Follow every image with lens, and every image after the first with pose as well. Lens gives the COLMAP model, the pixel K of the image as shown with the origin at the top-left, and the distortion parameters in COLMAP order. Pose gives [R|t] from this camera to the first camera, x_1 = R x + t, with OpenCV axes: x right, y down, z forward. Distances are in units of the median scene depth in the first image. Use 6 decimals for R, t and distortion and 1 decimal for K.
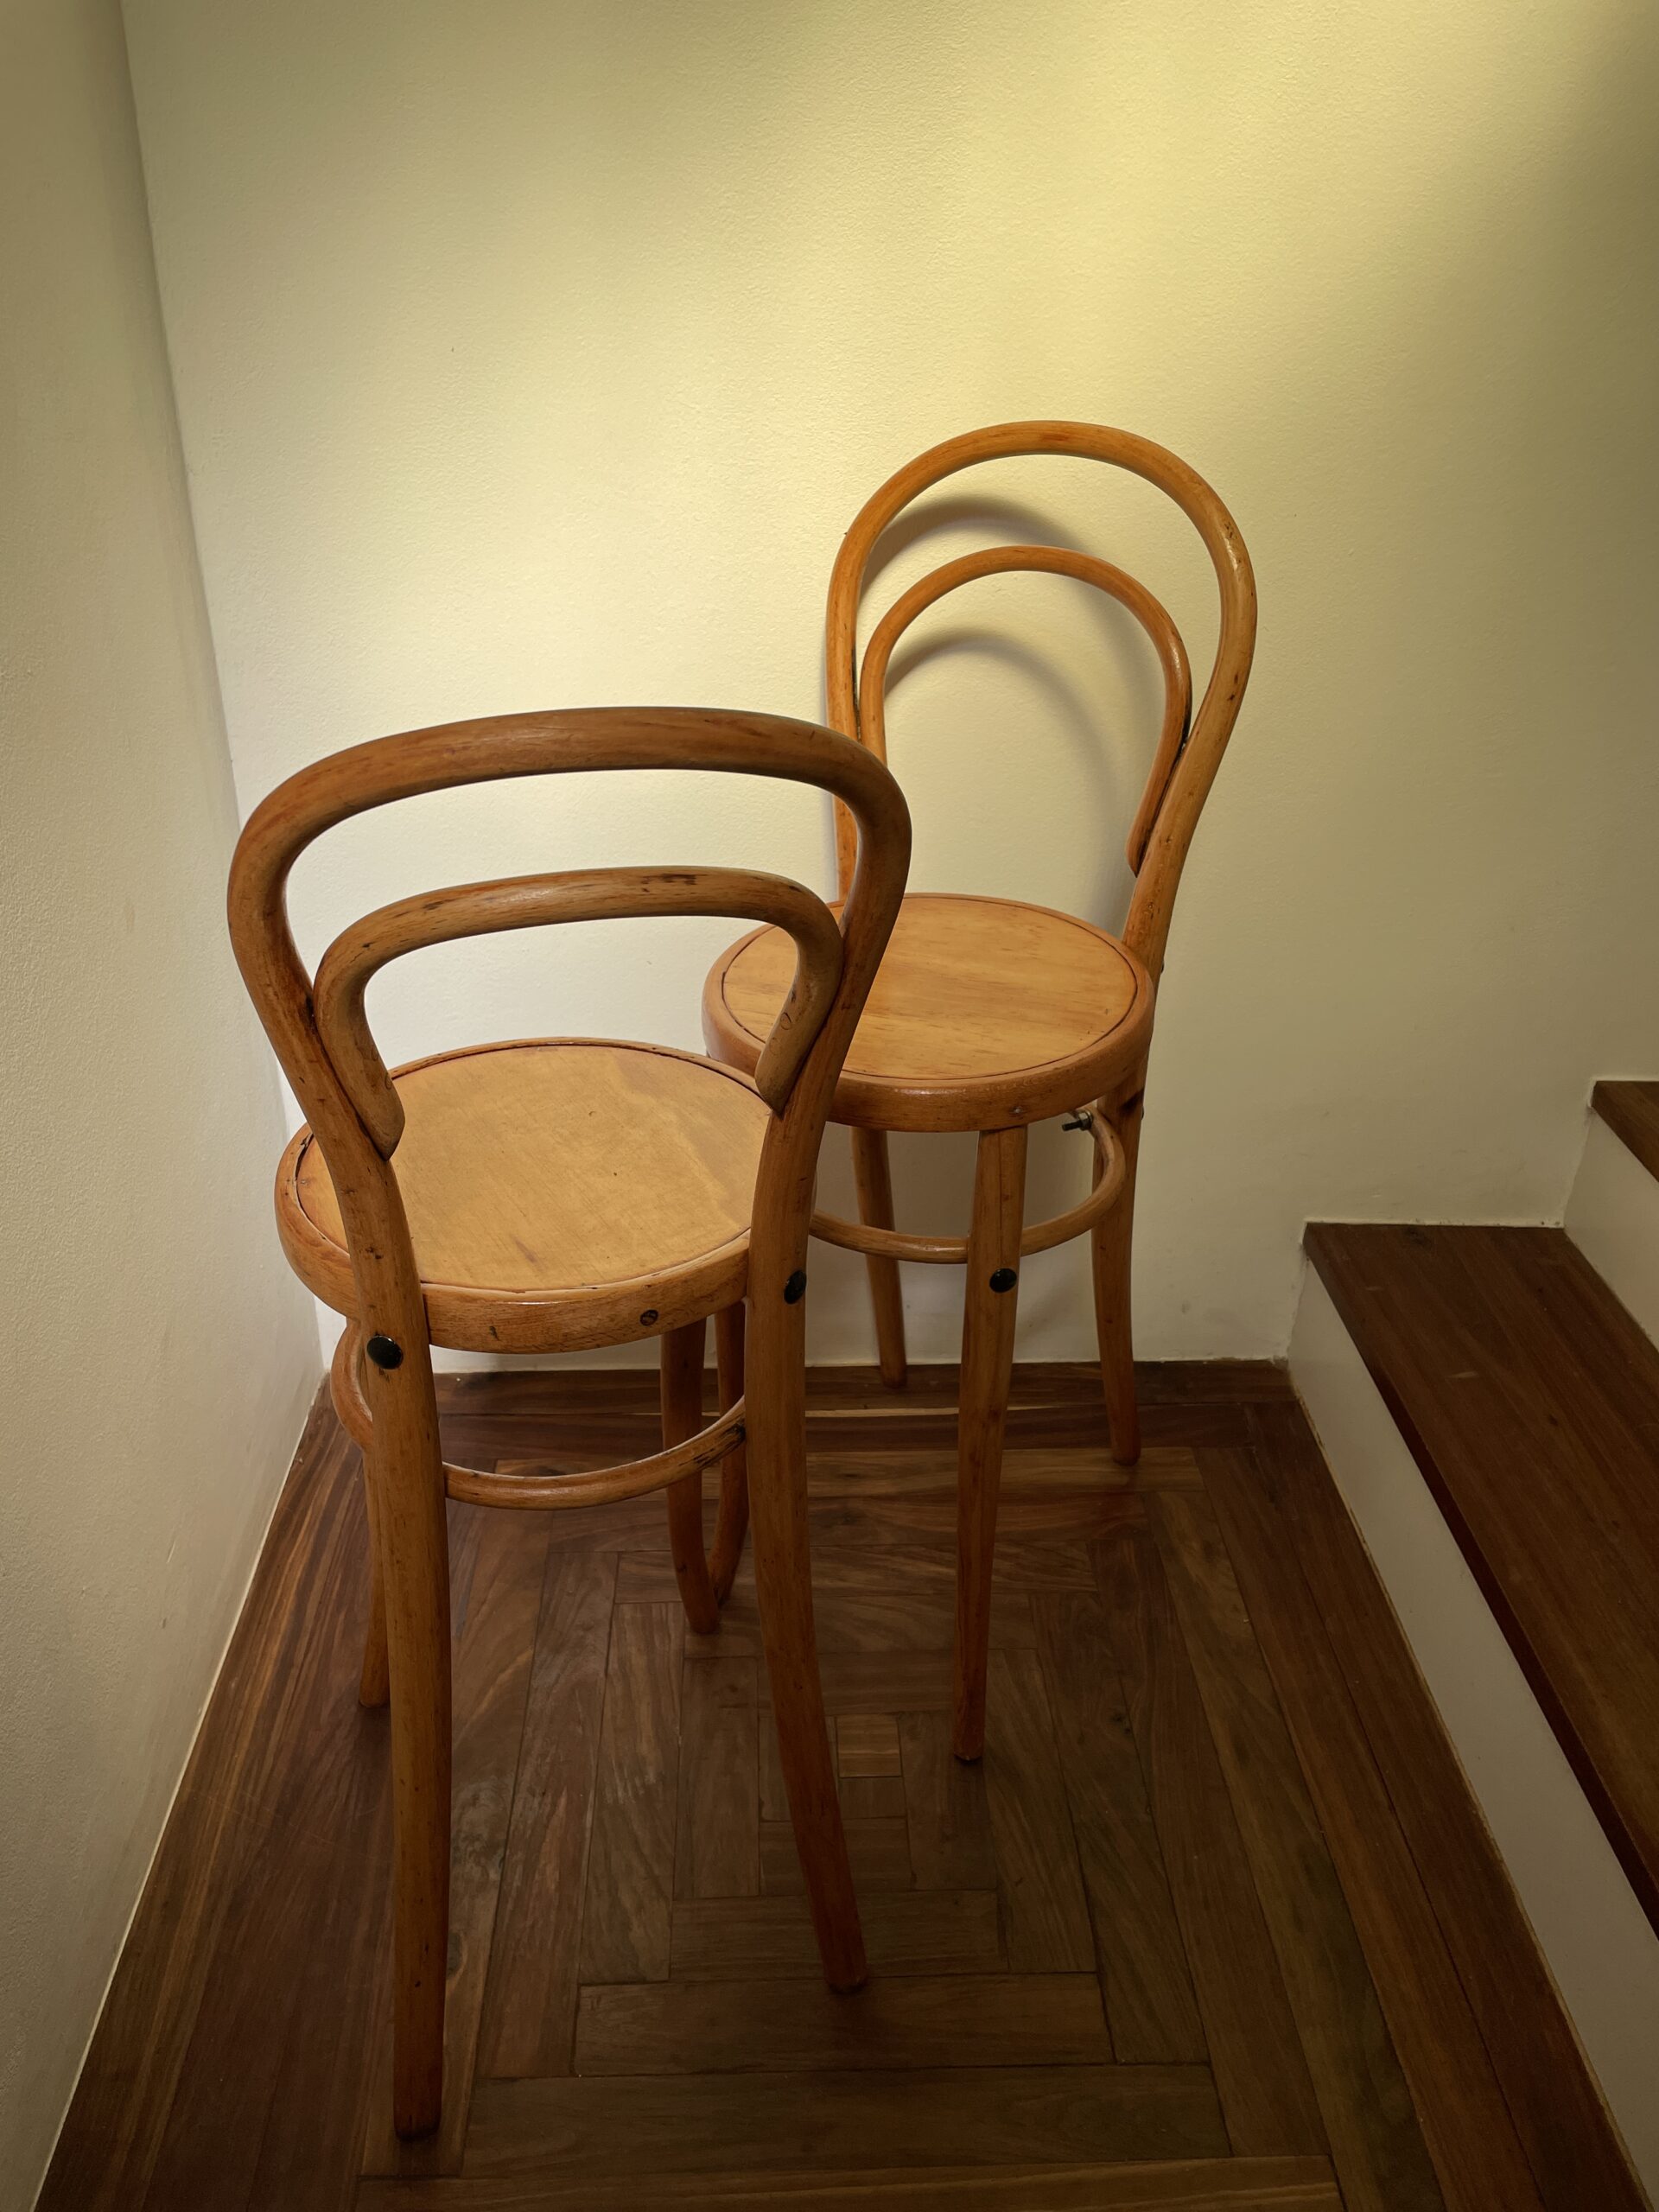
lens RADIAL K [[1664.6, 0, 824.7], [0, 1664.6, 1102.4], [0, 0, 1]] dist [0.067777, -0.091547]
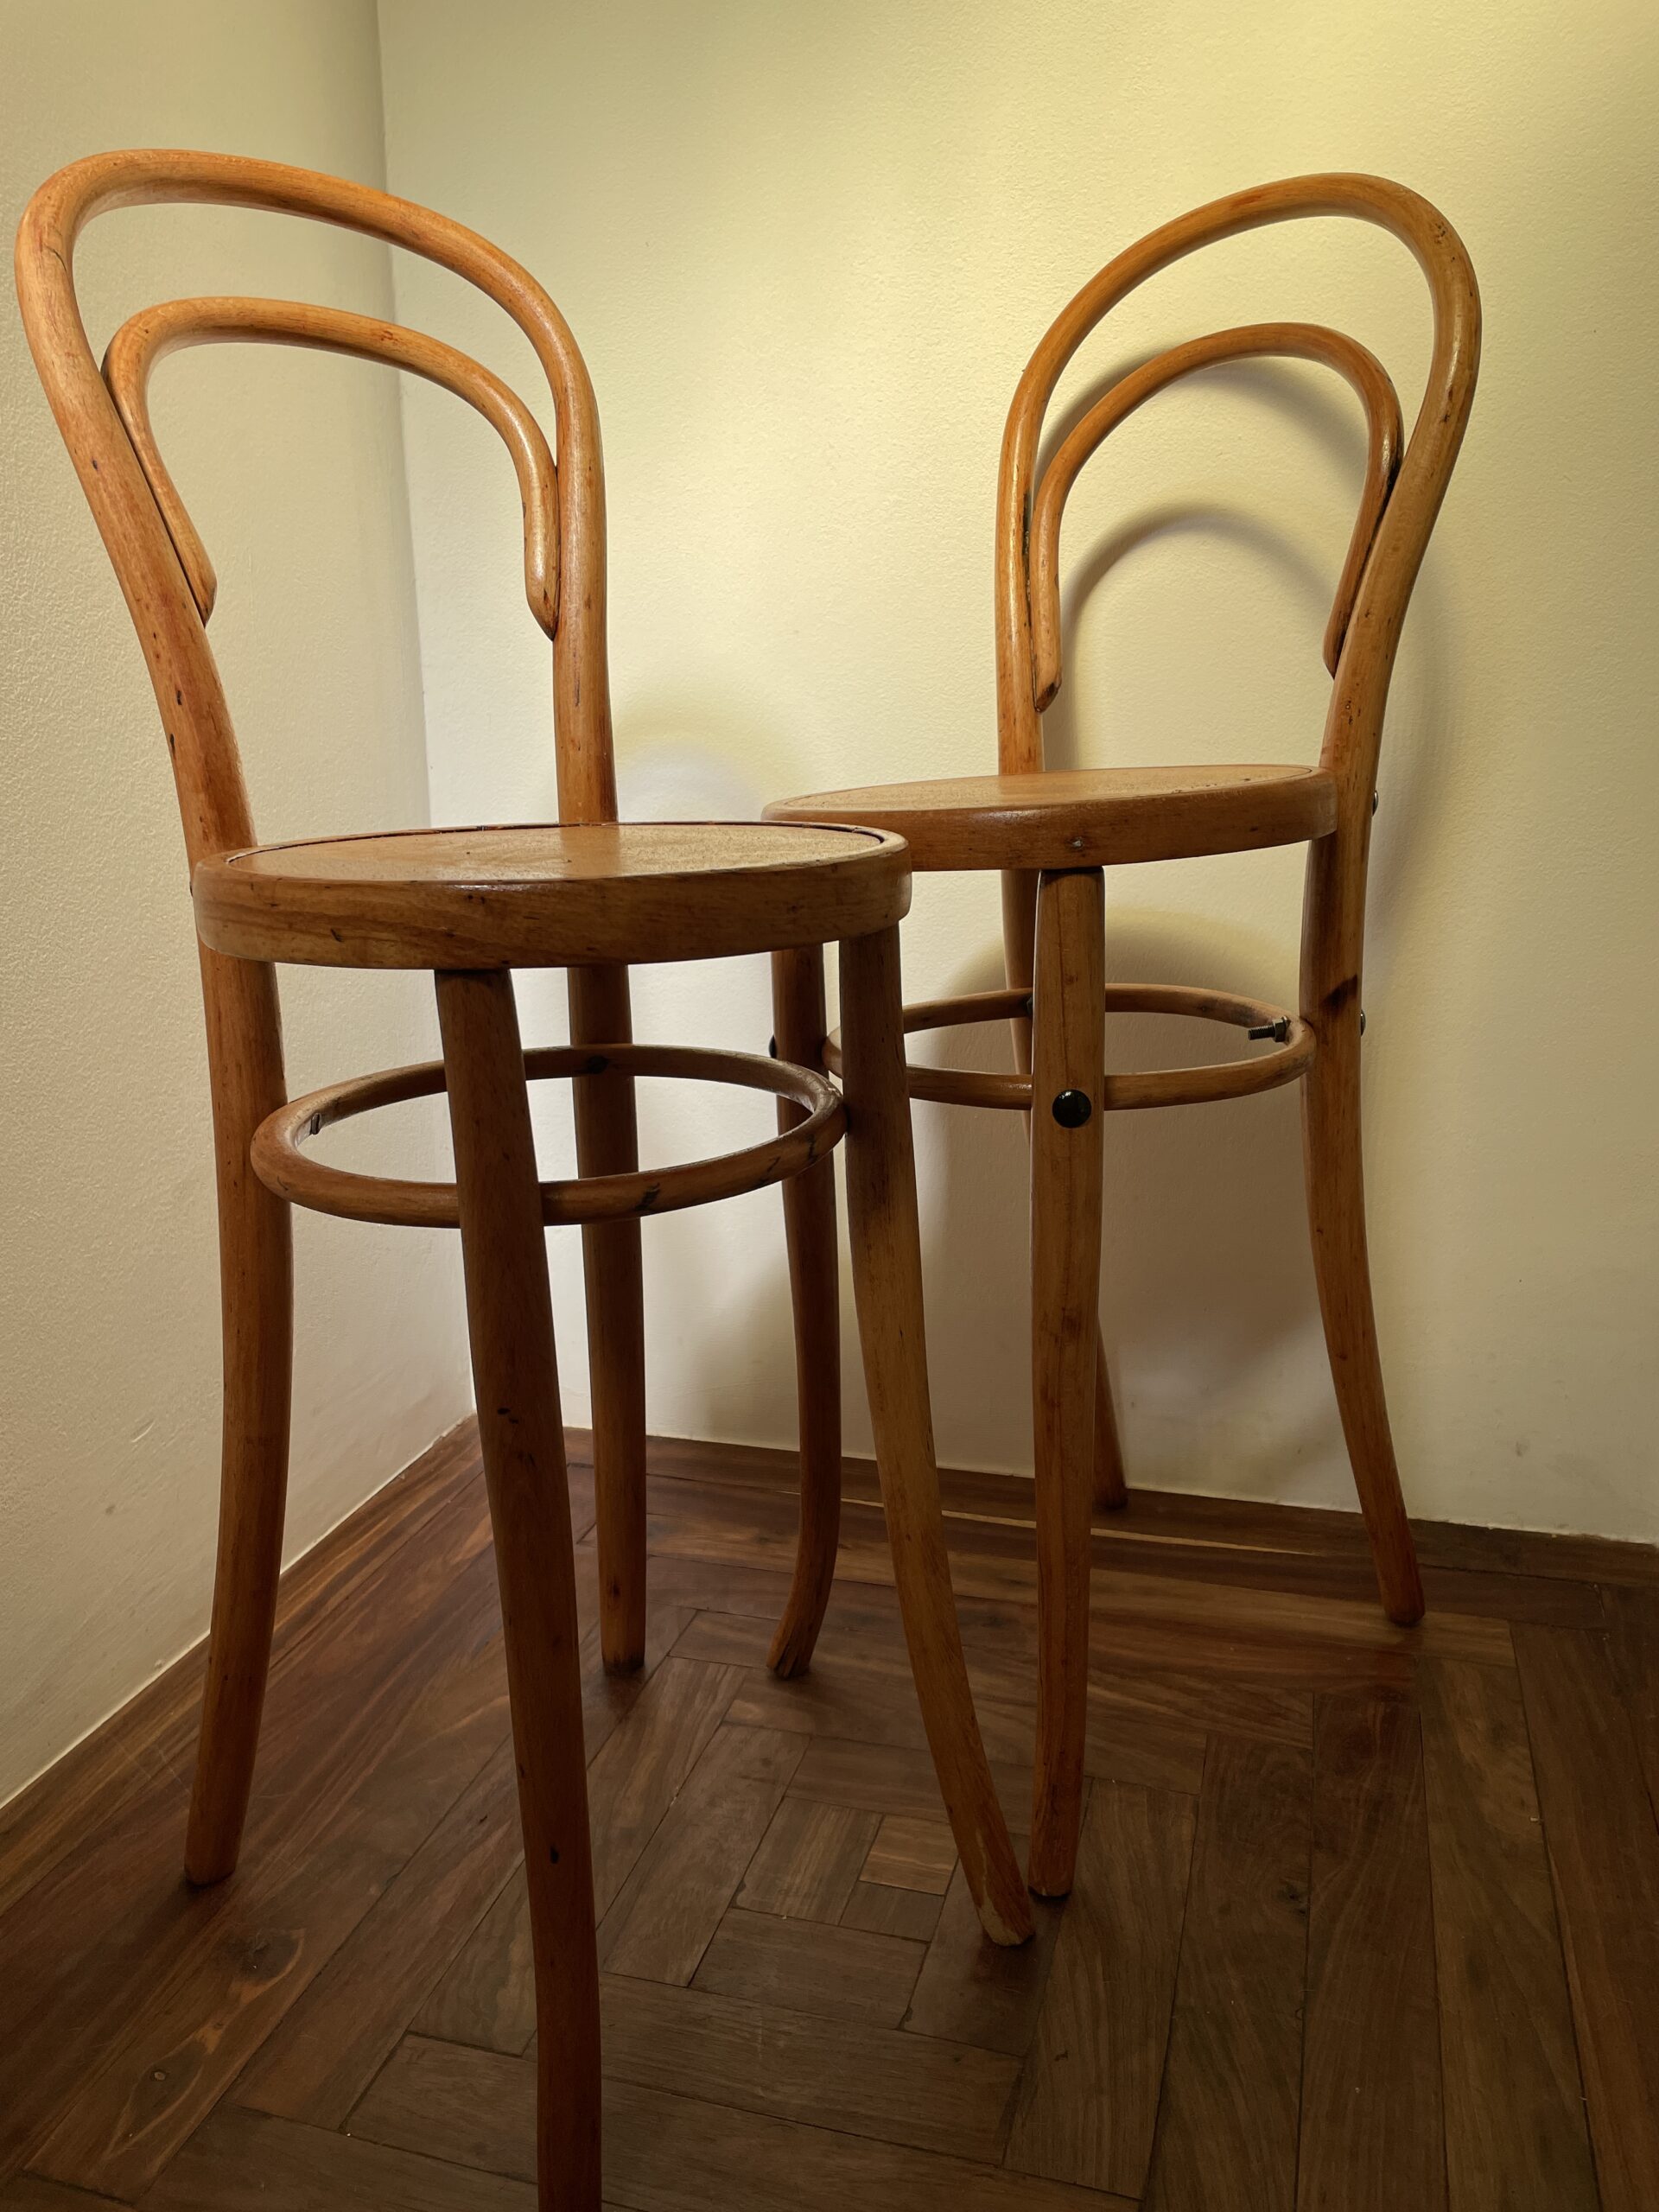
lens RADIAL K [[1664.6, 0, 815.6], [0, 1664.6, 1118.3], [0, 0, 1]] dist [0.067777, -0.091547]
pose [[0.943334, 0.039171, -0.329524, 0.219467], [-0.126236, 0.960712, -0.247177, 0.278034], [0.306896, 0.274768, 0.911218, 0.264867]]
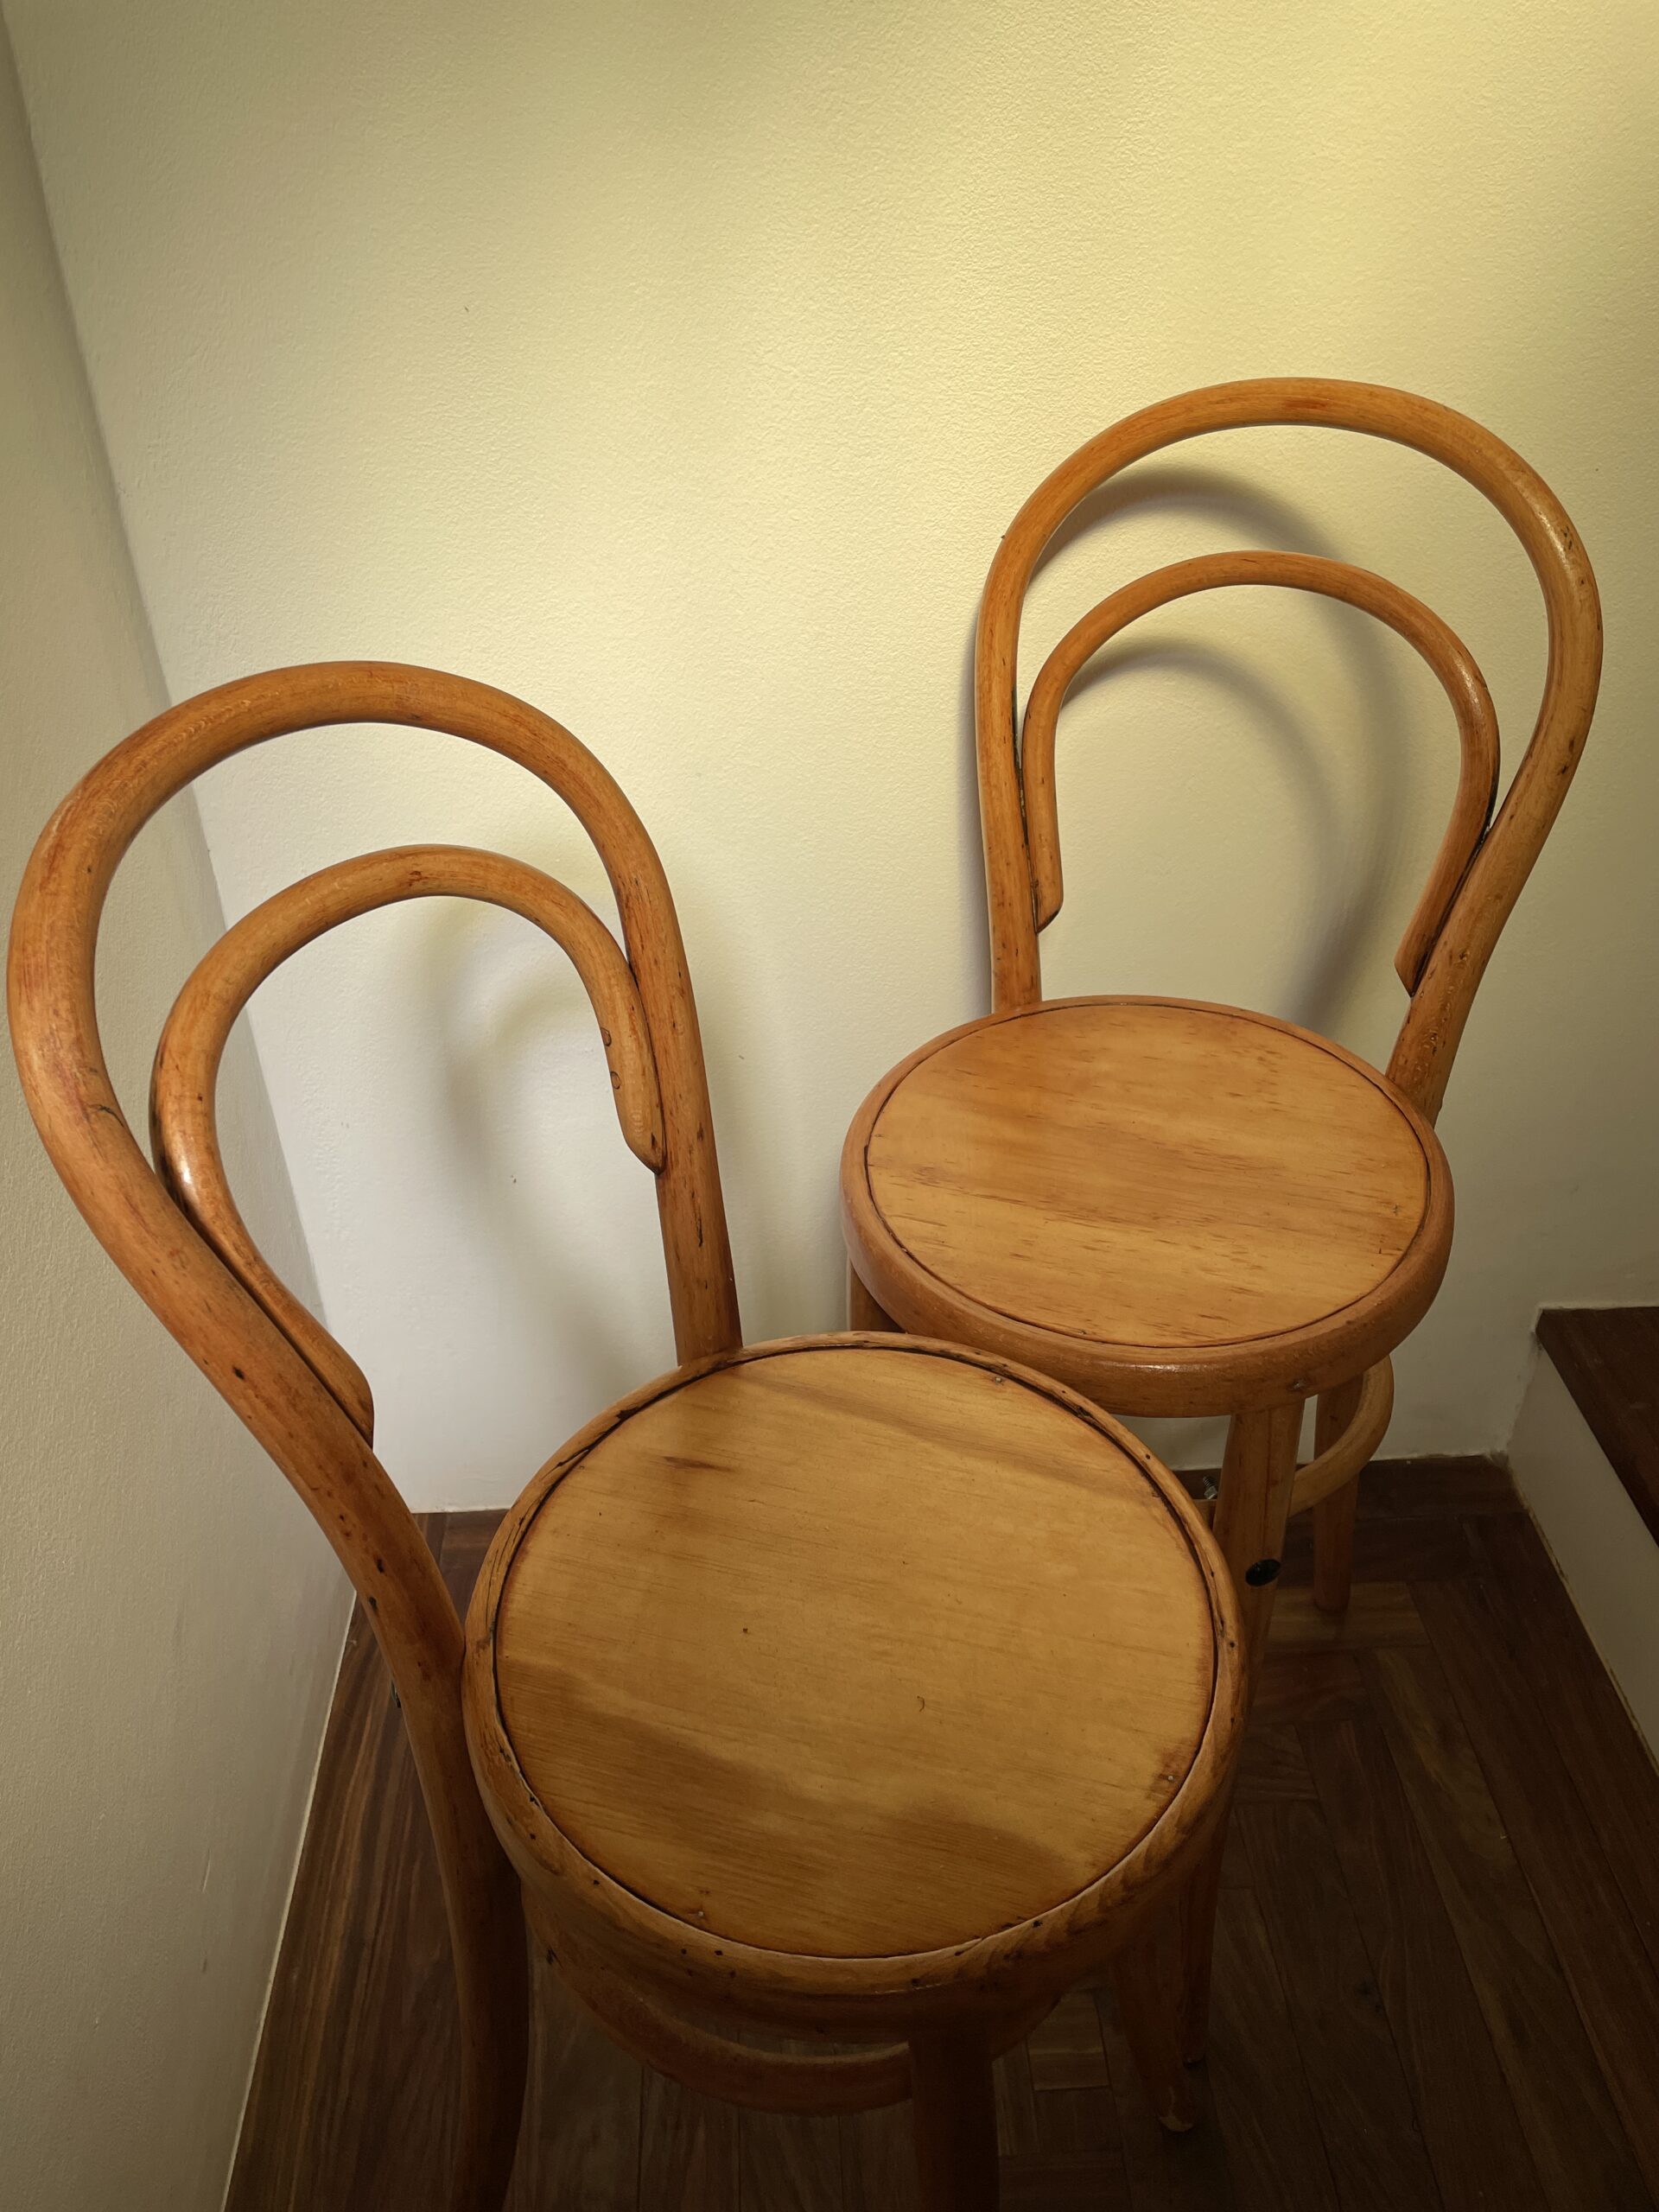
lens RADIAL K [[1664.6, 0, 810.5], [0, 1664.6, 1097.0], [0, 0, 1]] dist [0.067777, -0.091547]
pose [[0.999058, -0.036947, -0.022739, -0.065528], [0.039138, 0.993704, 0.104975, -0.175978], [0.018717, -0.105766, 0.994215, 0.236883]]
